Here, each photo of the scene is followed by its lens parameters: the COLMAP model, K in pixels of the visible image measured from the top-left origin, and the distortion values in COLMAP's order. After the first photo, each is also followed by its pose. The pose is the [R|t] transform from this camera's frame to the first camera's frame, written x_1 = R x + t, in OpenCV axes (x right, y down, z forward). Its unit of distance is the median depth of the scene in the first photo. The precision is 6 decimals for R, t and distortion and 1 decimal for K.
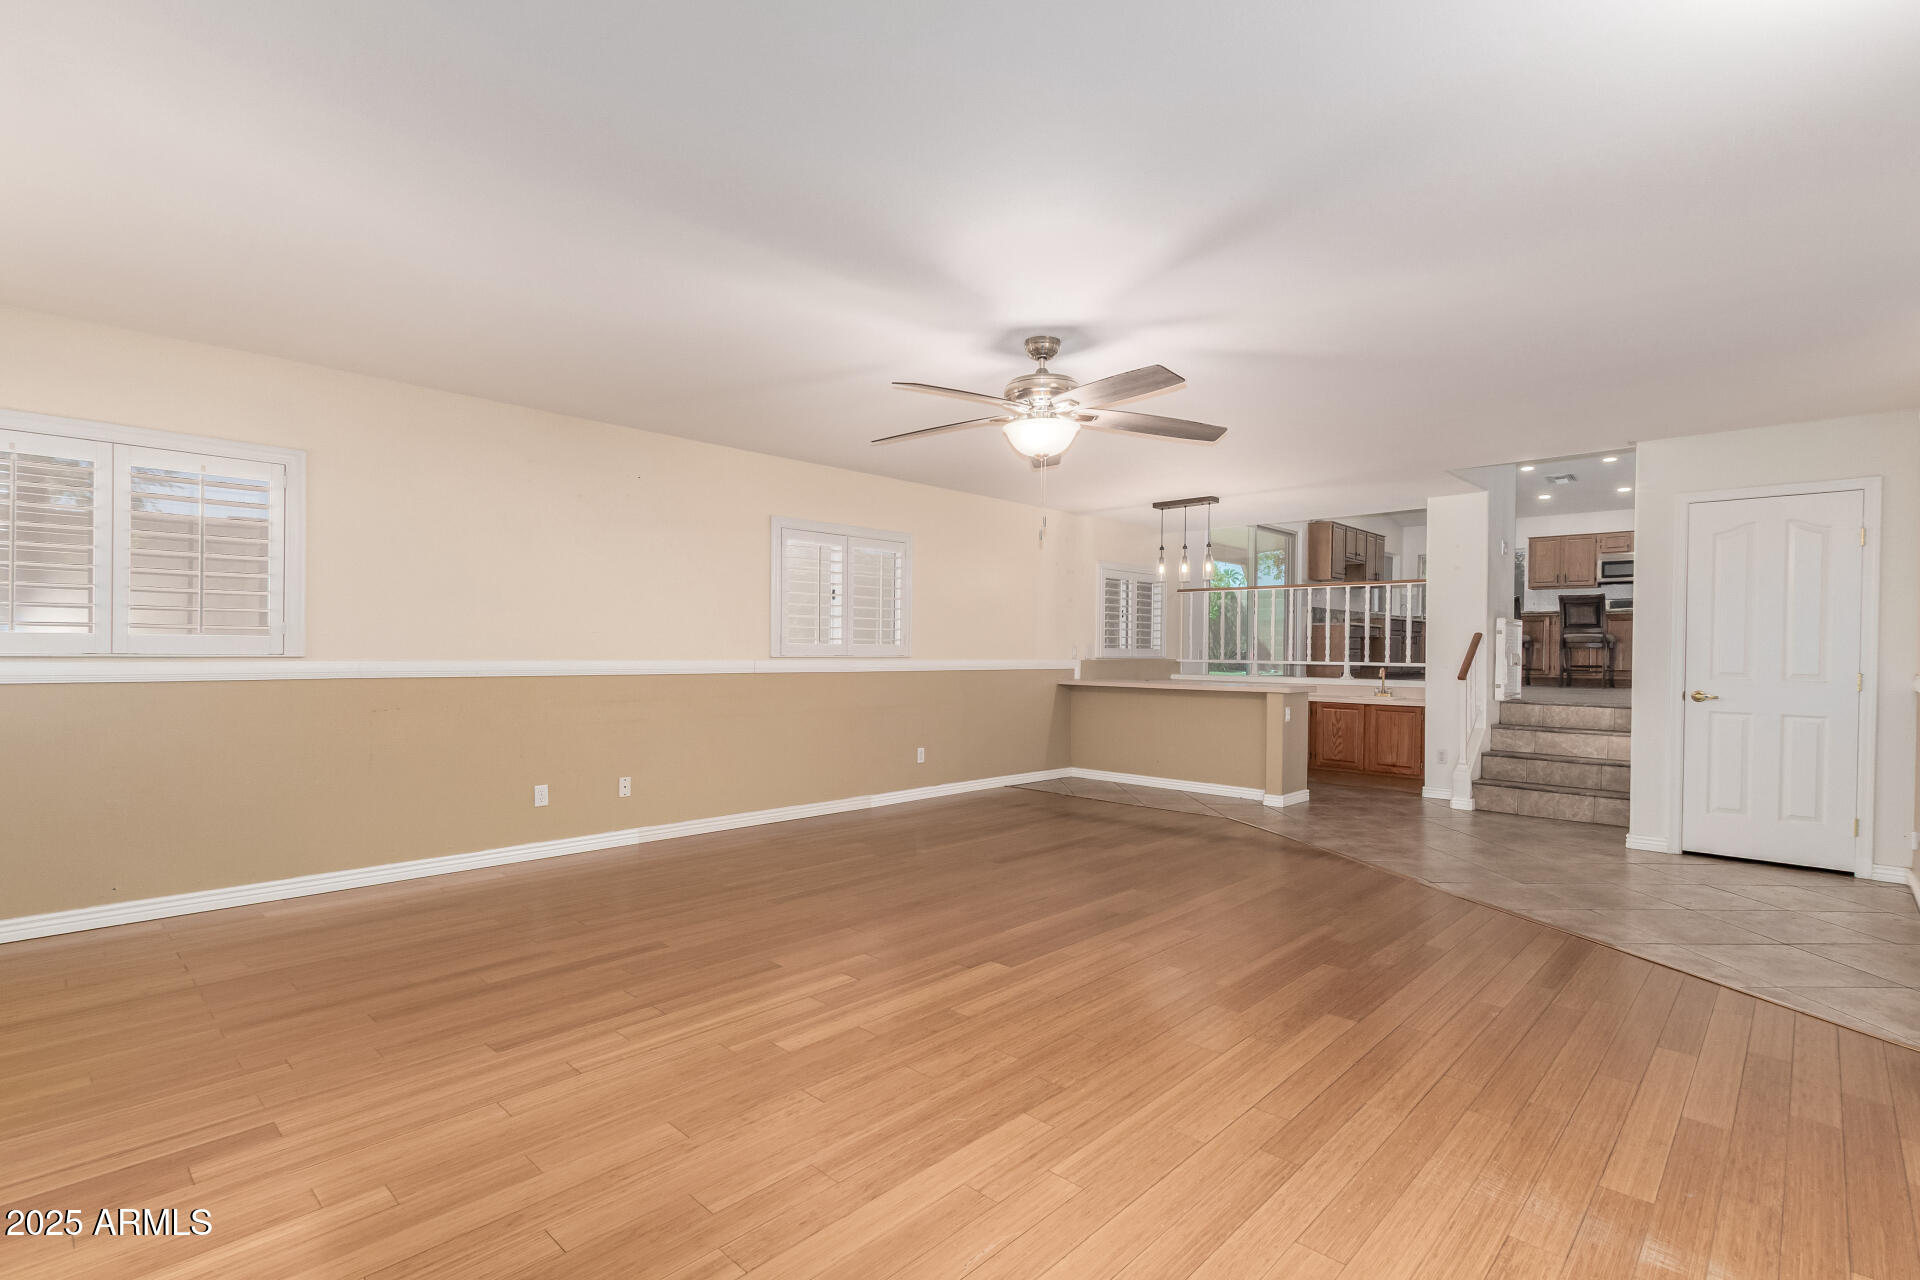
lens RADIAL K [[918.2, 0, 954.0], [0, 918.2, 645.6], [0, 0, 1]] dist [0.011221, -0.002572]
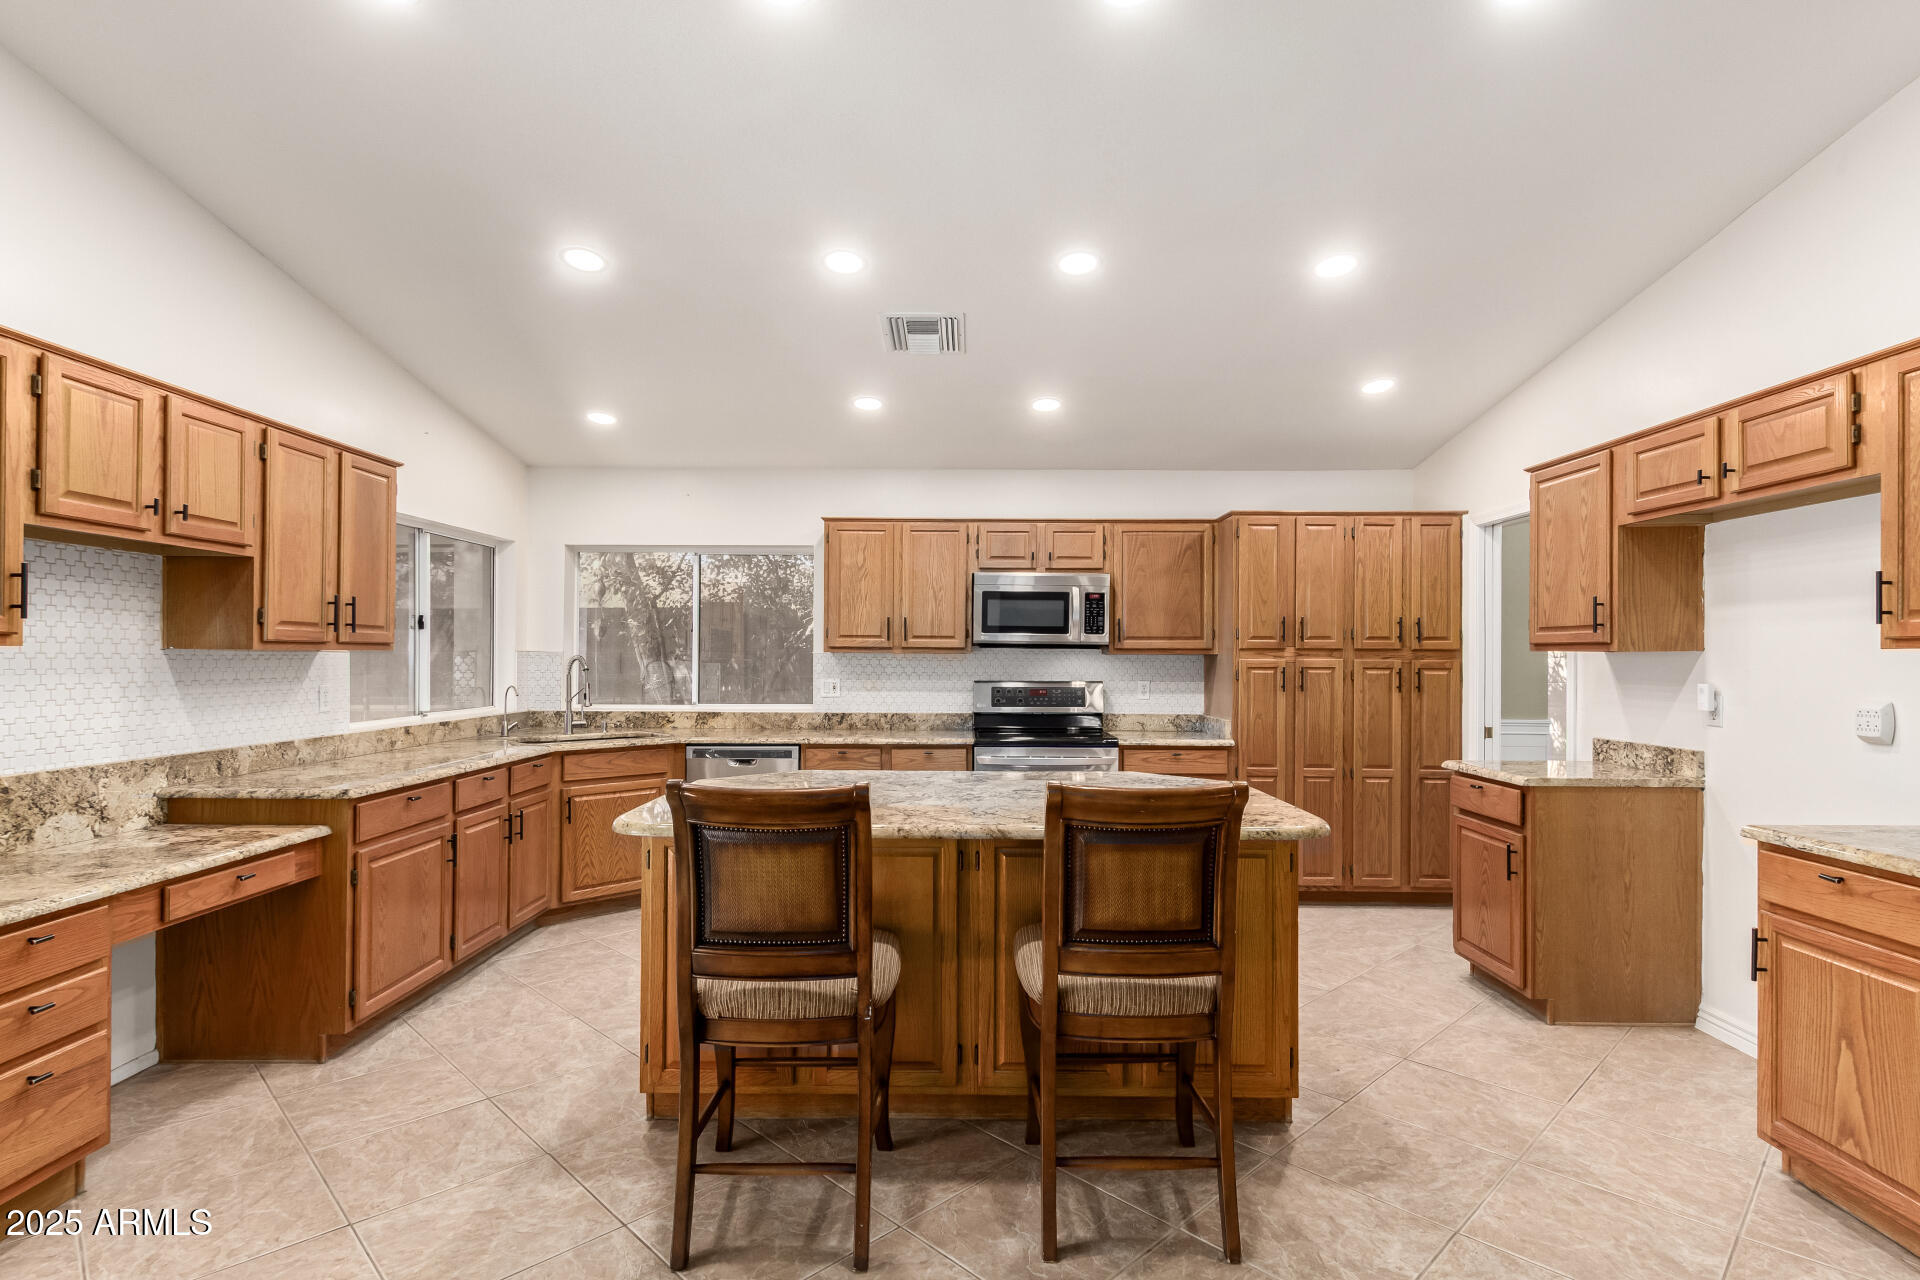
lens RADIAL K [[953.2, 0, 953.9], [0, 953.2, 654.9], [0, 0, 1]] dist [0.015546, -0.004580]
pose [[0.734211, -0.003977, 0.678910, 0.536642], [-0.001595, 0.999970, 0.007583, -0.086112], [-0.678919, -0.006650, 0.734183, 0.916002]]
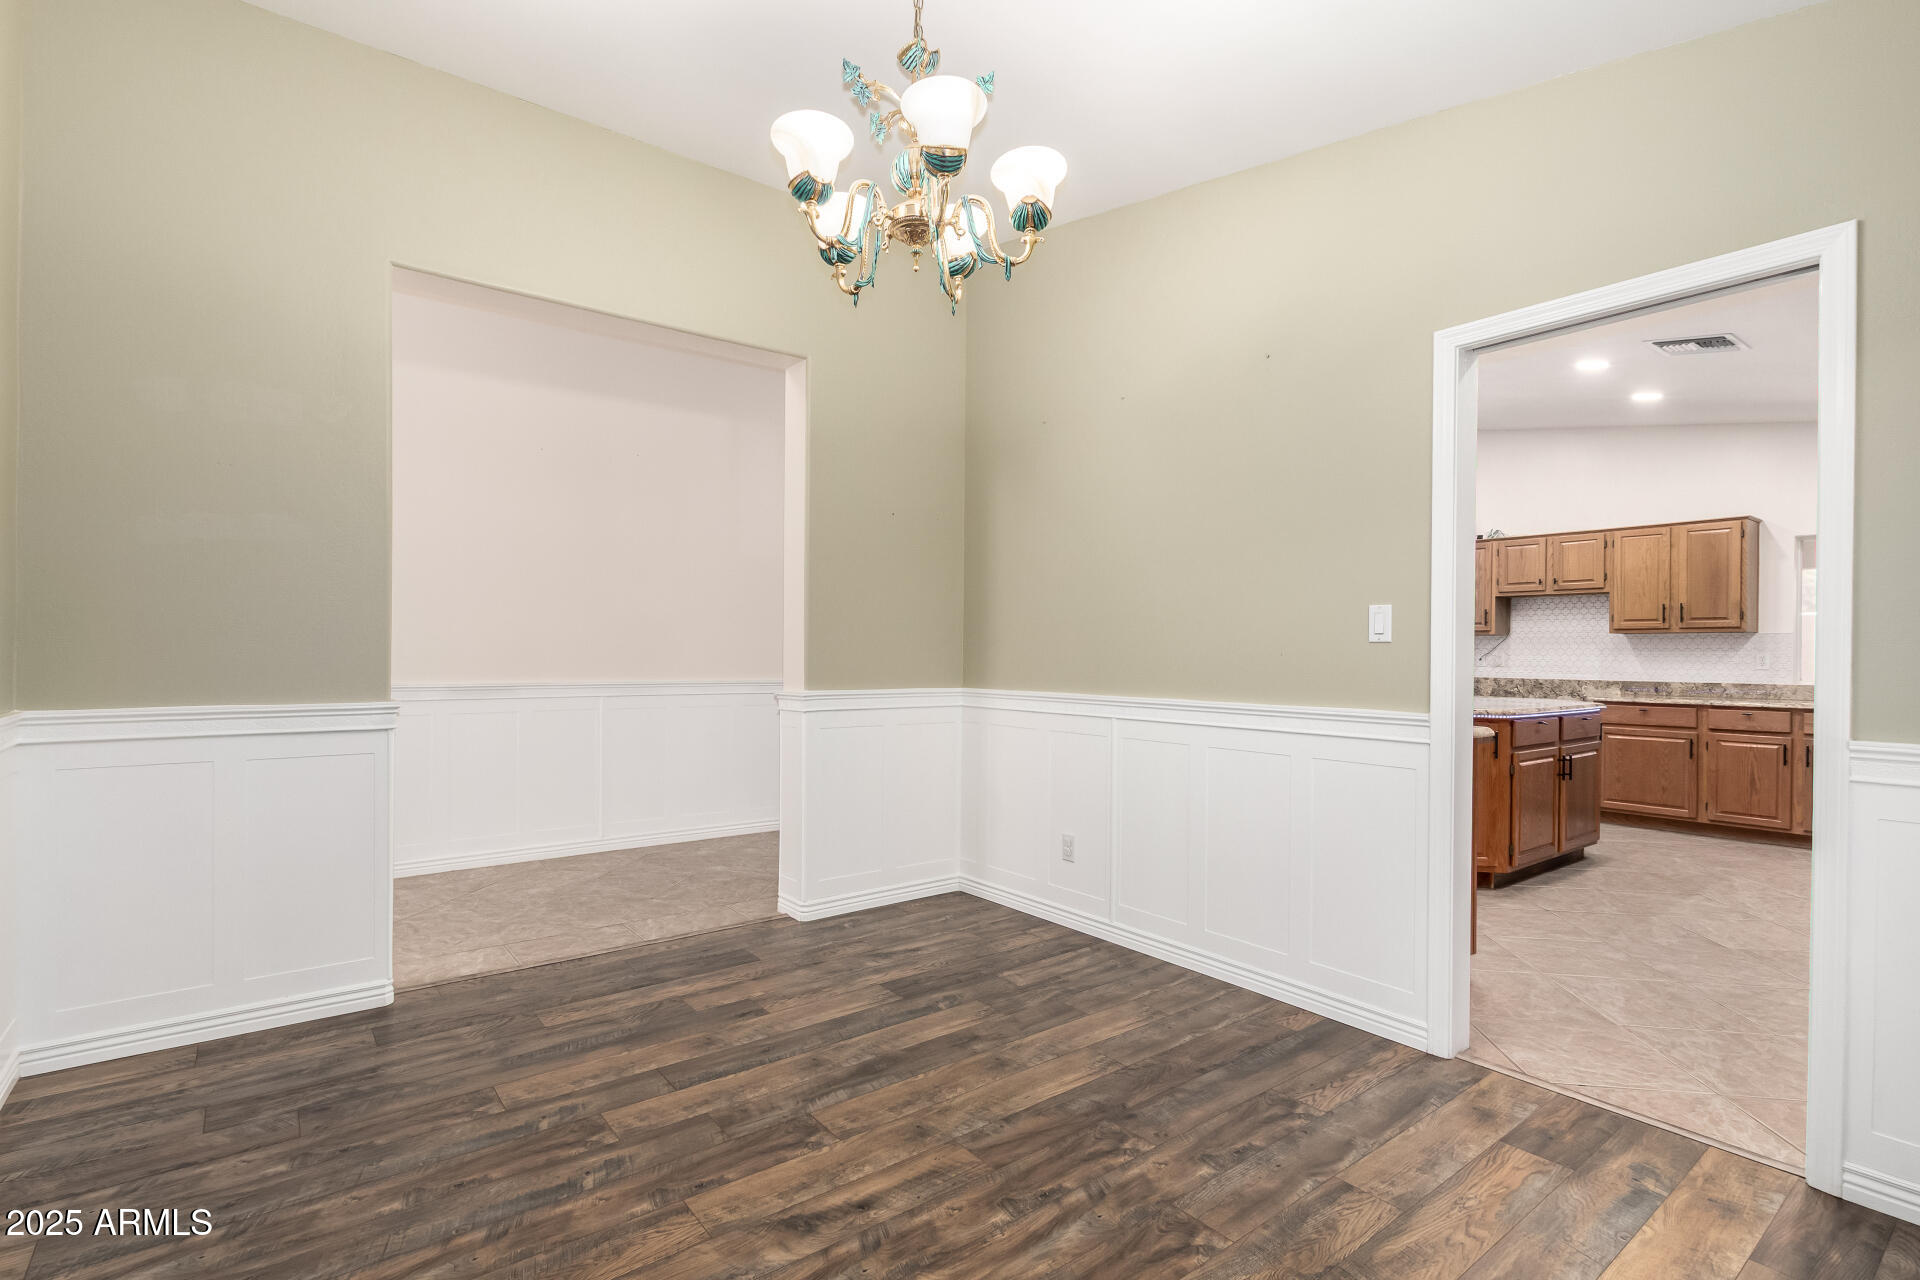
lens RADIAL K [[918.2, 0, 955.1], [0, 918.2, 651.3], [0, 0, 1]] dist [0.011221, -0.002572]
pose [[-0.148692, -0.012428, -0.988805, 1.313731], [-0.004526, 0.999919, -0.011887, -0.061996], [0.988873, 0.002708, -0.148736, 0.931440]]
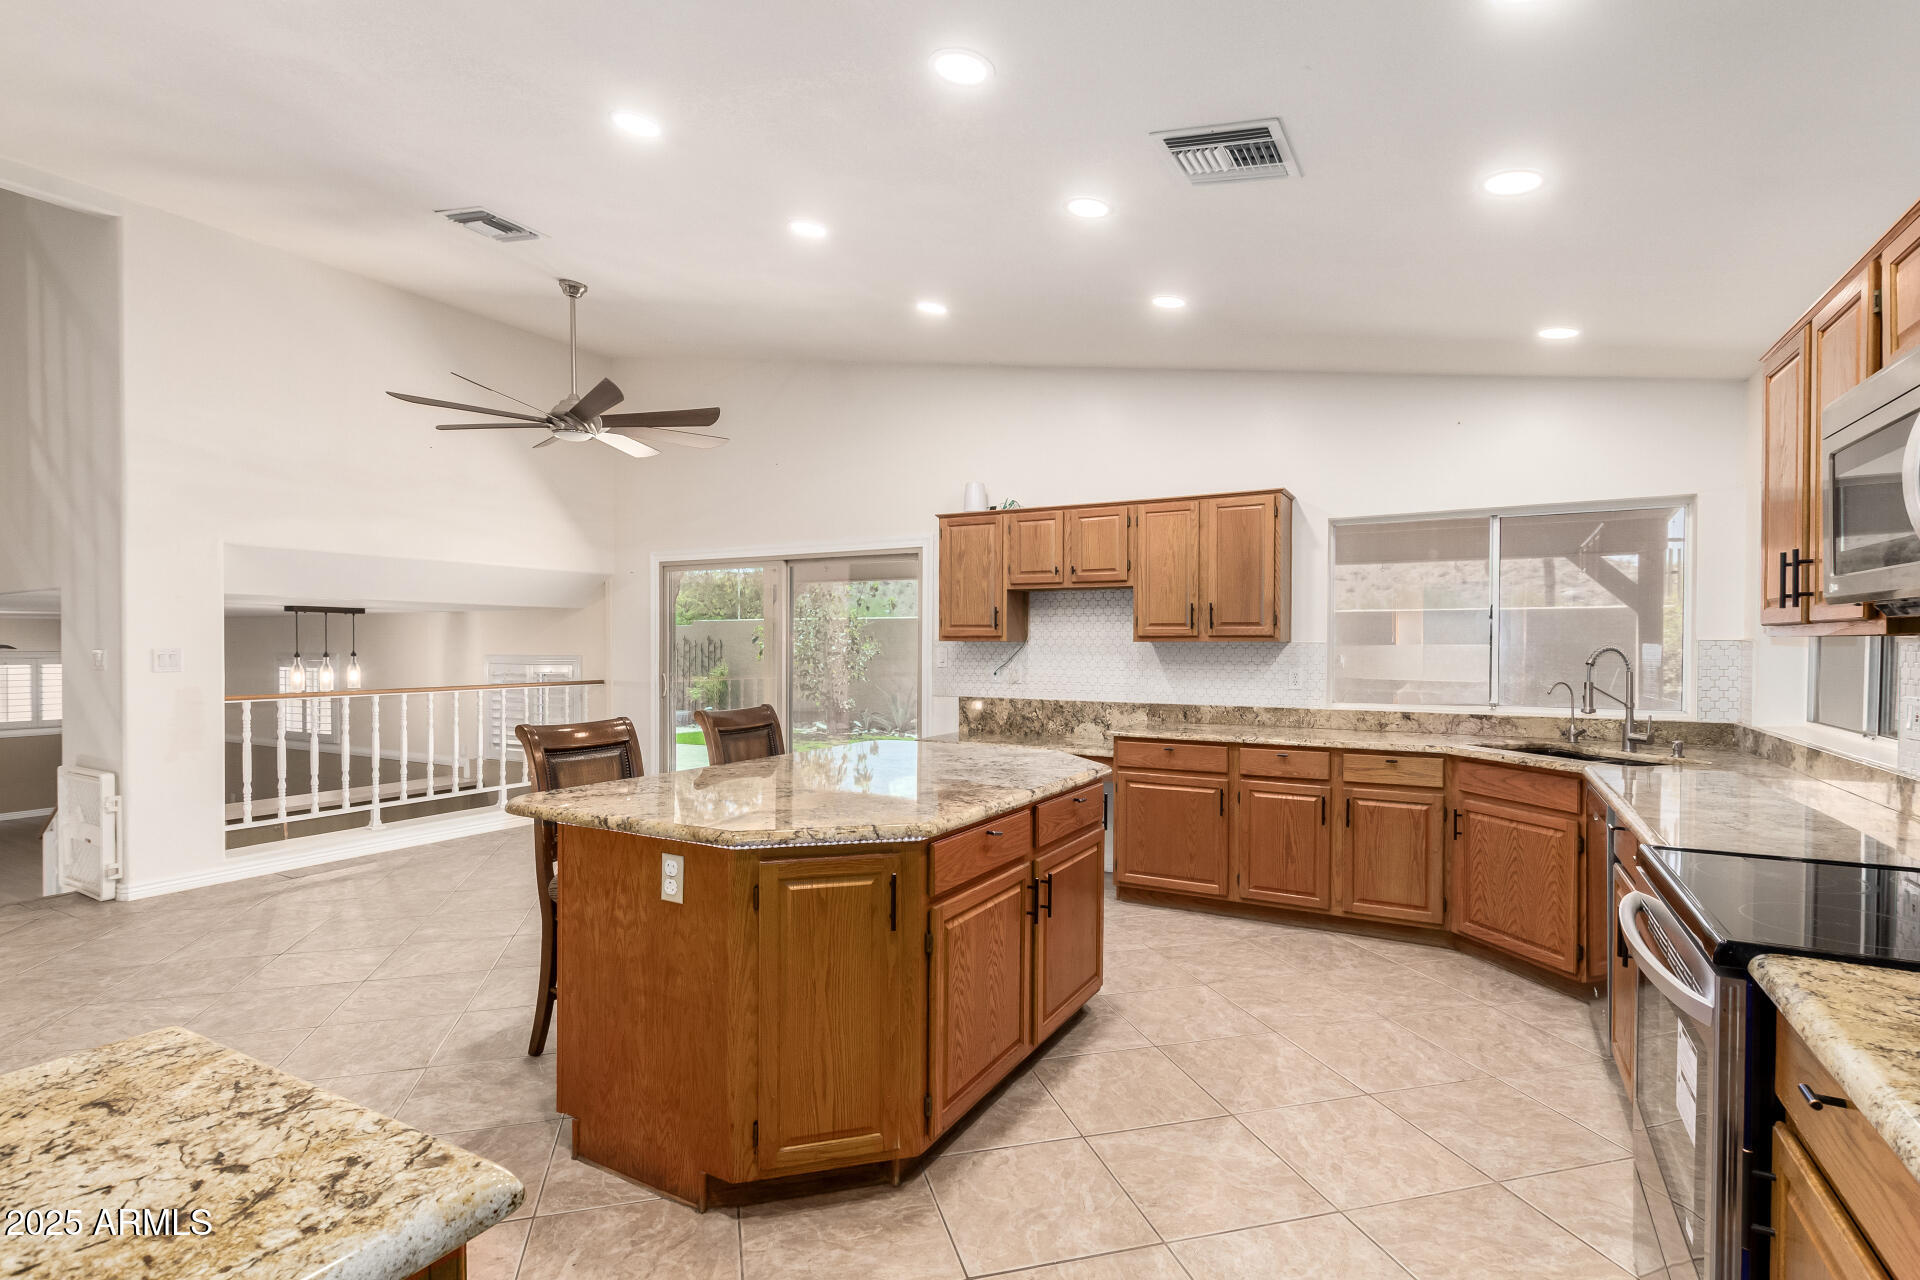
lens RADIAL K [[918.2, 0, 962.8], [0, 918.2, 654.0], [0, 0, 1]] dist [0.011221, -0.002572]
pose [[0.247287, 0.002539, -0.968939, 1.042012], [0.004164, 0.999985, 0.003683, -0.080783], [0.968933, -0.004945, 0.247272, 1.087866]]
